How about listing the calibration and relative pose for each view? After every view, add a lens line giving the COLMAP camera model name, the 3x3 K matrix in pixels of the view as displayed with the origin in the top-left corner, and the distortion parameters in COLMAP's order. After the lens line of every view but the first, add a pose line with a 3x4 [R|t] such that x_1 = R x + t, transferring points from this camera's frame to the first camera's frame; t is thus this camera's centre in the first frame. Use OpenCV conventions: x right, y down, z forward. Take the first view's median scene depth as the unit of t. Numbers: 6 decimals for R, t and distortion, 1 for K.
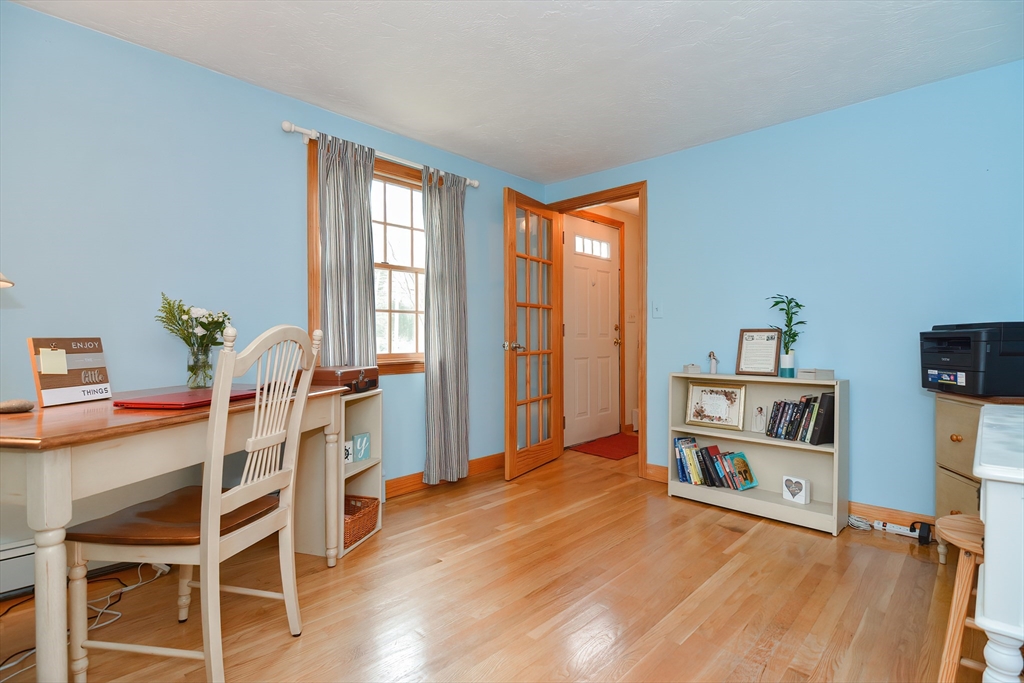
lens RADIAL K [[499.8, 0, 511.8], [0, 499.8, 341.6], [0, 0, 1]] dist [0.001391, -0.010384]
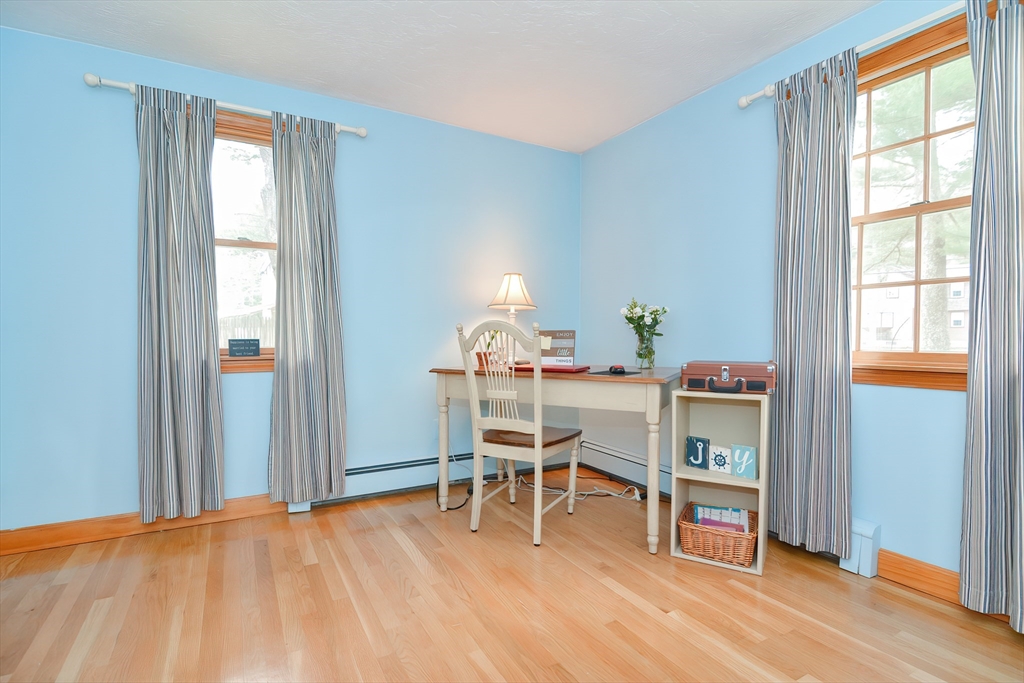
lens RADIAL K [[499.8, 0, 511.6], [0, 499.8, 342.6], [0, 0, 1]] dist [0.001391, -0.010384]
pose [[-0.291152, 0.029196, -0.956231, 0.734622], [0.006465, 0.999571, 0.028550, -0.012937], [0.956655, 0.002130, -0.291216, 1.083110]]
